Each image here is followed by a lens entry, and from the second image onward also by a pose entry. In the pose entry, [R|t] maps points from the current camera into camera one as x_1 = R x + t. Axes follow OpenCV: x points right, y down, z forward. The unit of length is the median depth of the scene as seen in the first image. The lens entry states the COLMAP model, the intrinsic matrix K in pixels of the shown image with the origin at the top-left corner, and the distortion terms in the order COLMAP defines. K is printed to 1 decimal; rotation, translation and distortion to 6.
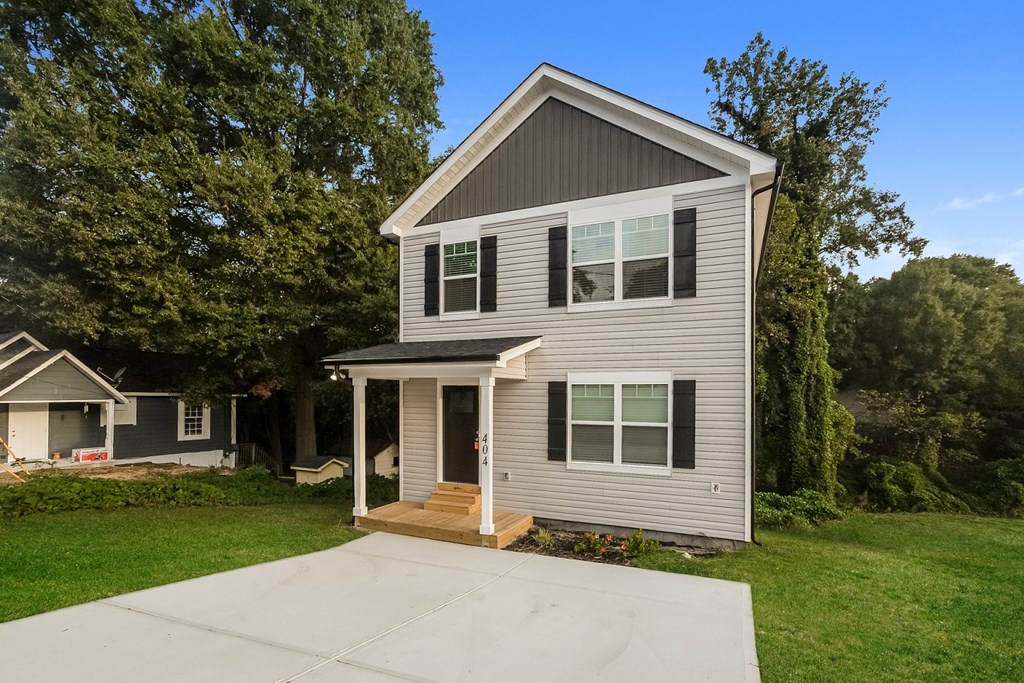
lens RADIAL K [[509.4, 0, 515.1], [0, 509.4, 377.9], [0, 0, 1]] dist [-0.002032, 0.011281]
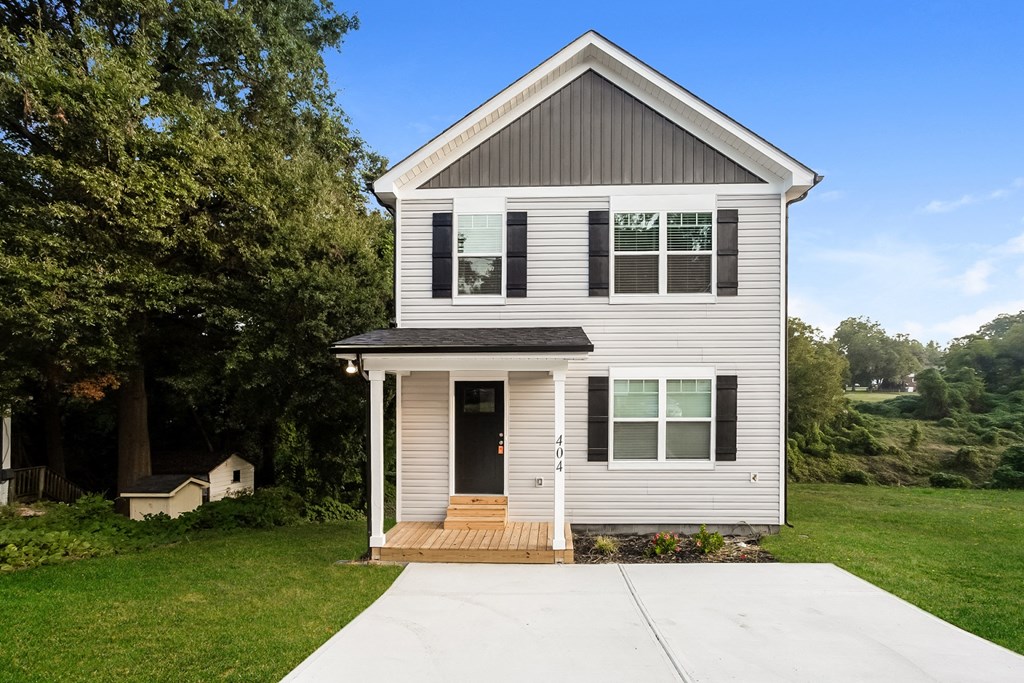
lens RADIAL K [[509.4, 0, 564.8], [0, 509.4, 382.2], [0, 0, 1]] dist [-0.002032, 0.011281]
pose [[0.919421, 0.001184, 0.393273, -0.337679], [-0.004501, 0.999962, 0.007512, 0.010518], [-0.393249, -0.008677, 0.919391, 0.162452]]
